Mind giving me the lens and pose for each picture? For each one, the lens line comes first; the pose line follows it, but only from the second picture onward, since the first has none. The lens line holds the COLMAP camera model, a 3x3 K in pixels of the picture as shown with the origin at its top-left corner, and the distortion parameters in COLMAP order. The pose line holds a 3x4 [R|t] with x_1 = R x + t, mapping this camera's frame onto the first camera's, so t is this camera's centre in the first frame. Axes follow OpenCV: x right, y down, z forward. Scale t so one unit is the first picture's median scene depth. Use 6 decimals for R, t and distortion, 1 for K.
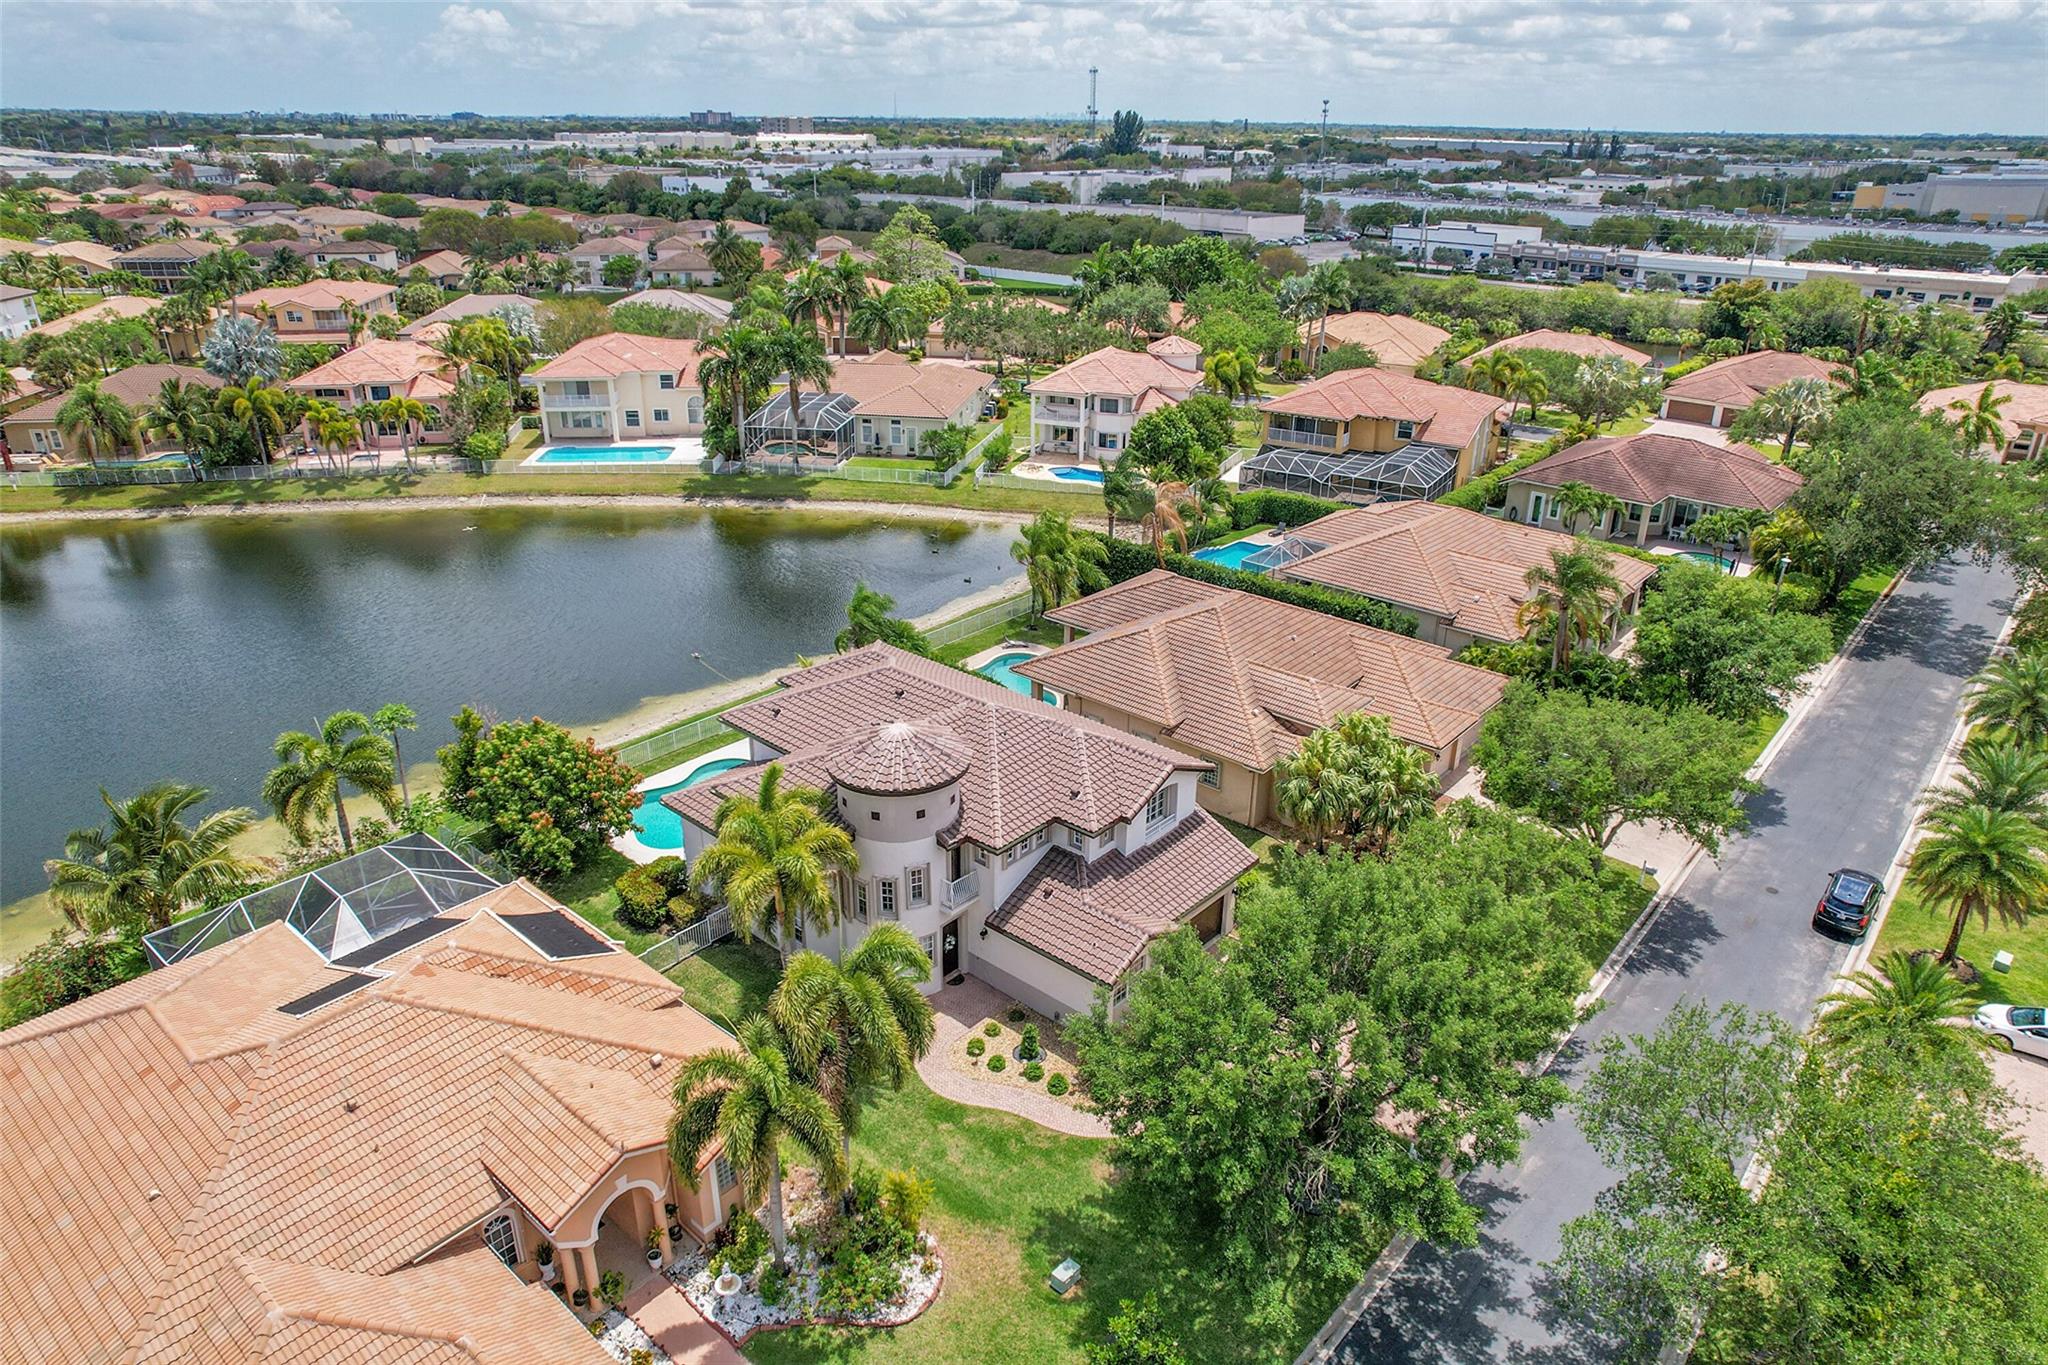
lens RADIAL K [[1289.8, 0, 1028.3], [0, 1289.8, 682.7], [0, 0, 1]] dist [-0.061692, 0.052228]
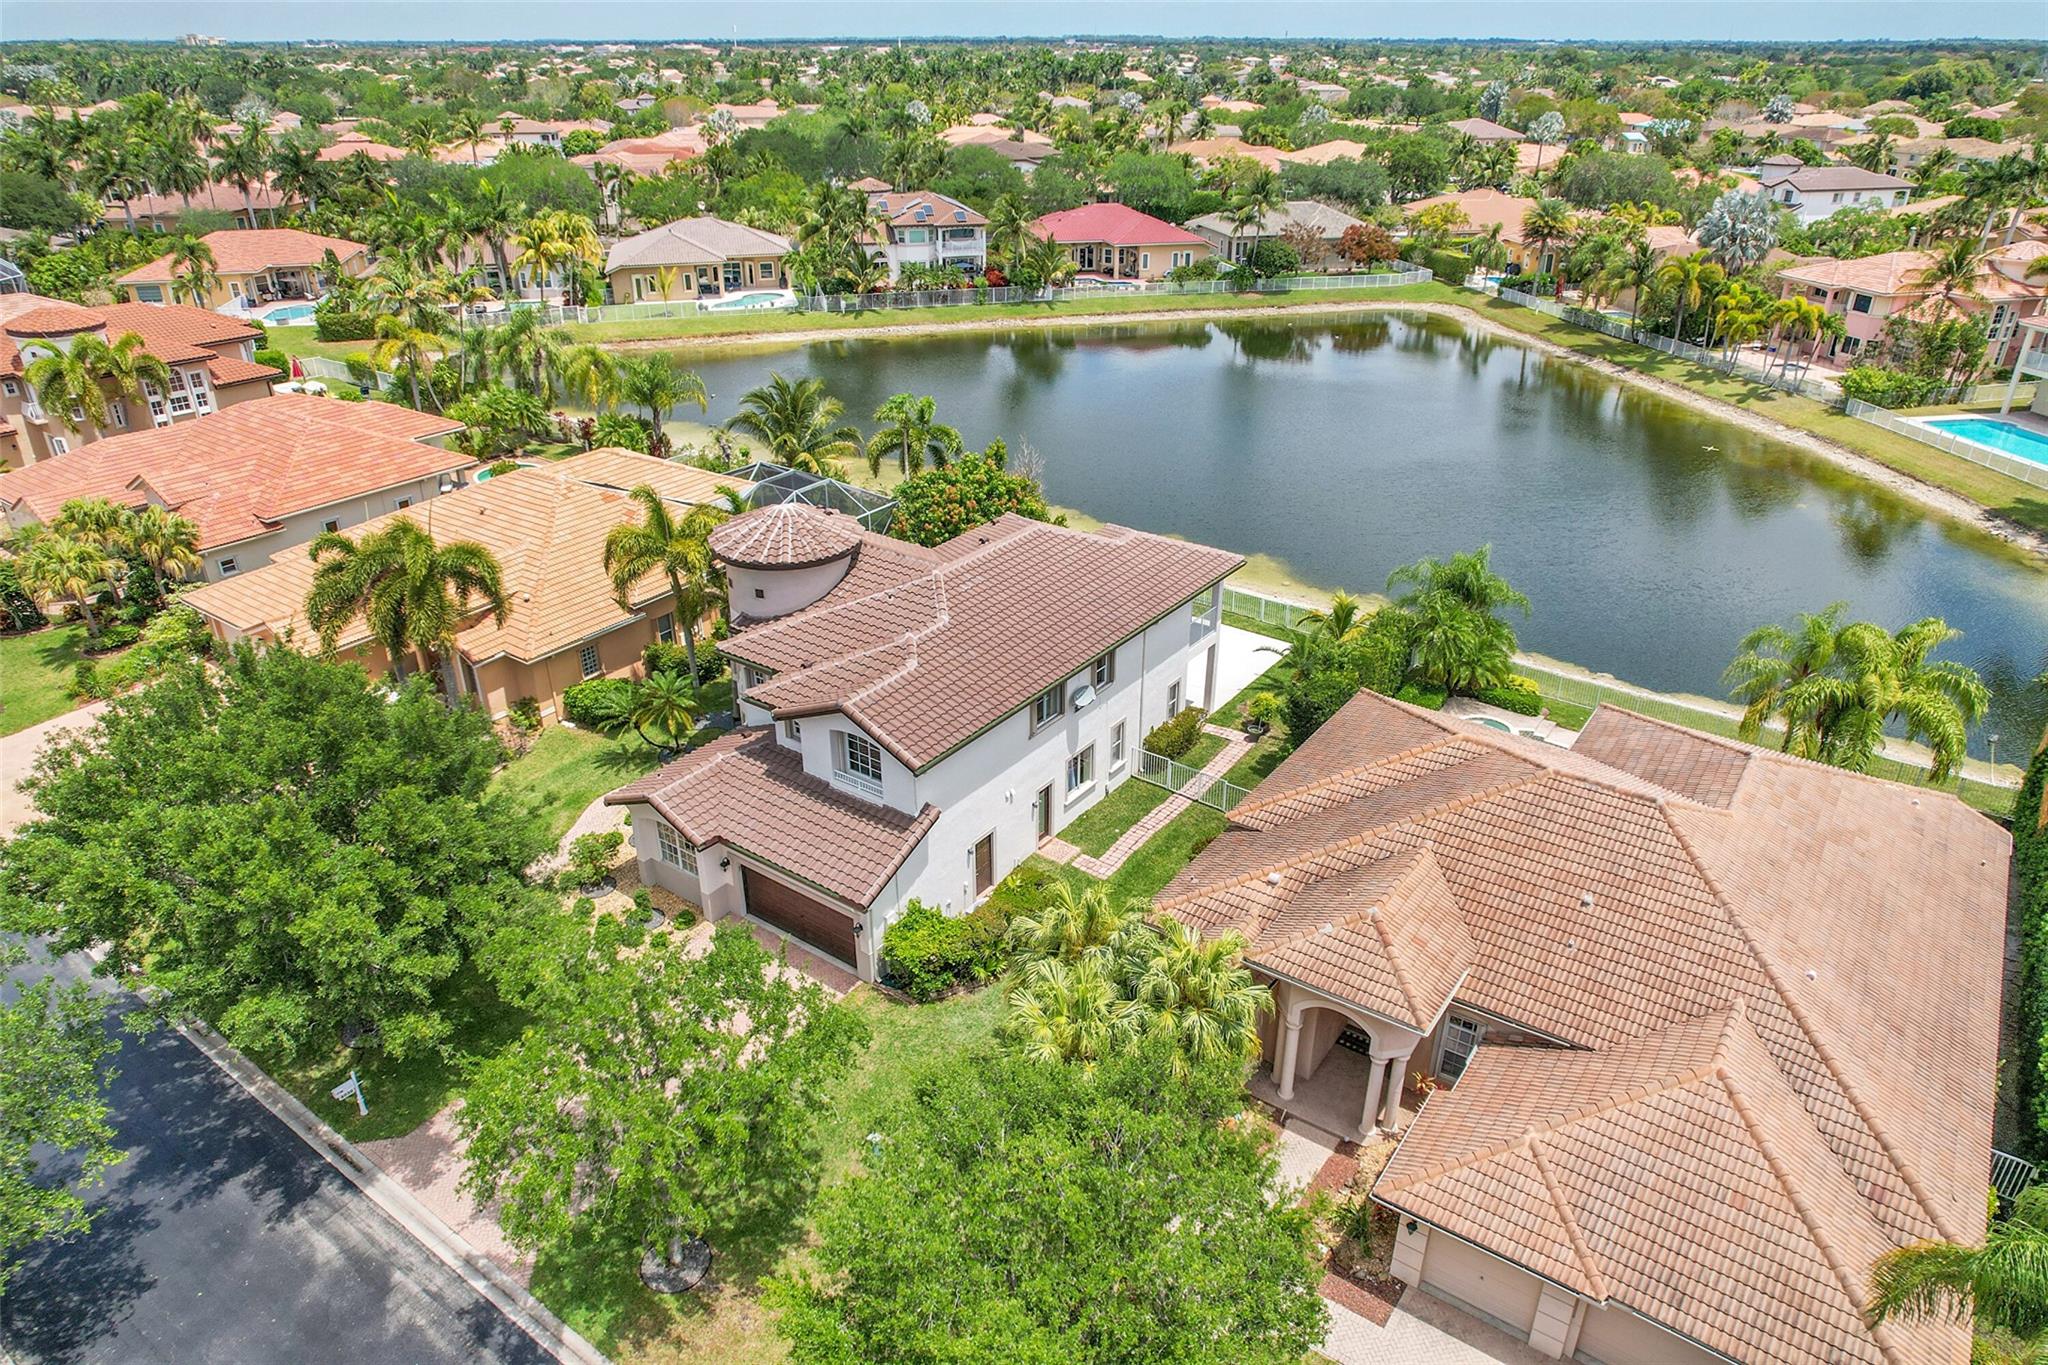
lens RADIAL K [[1289.8, 0, 1032.3], [0, 1289.8, 687.8], [0, 0, 1]] dist [-0.061692, 0.052228]
pose [[0.110262, 0.446049, -0.888191, 0.325932], [-0.402991, 0.836950, 0.370288, -0.109637], [0.908537, 0.317104, 0.272038, 0.368496]]
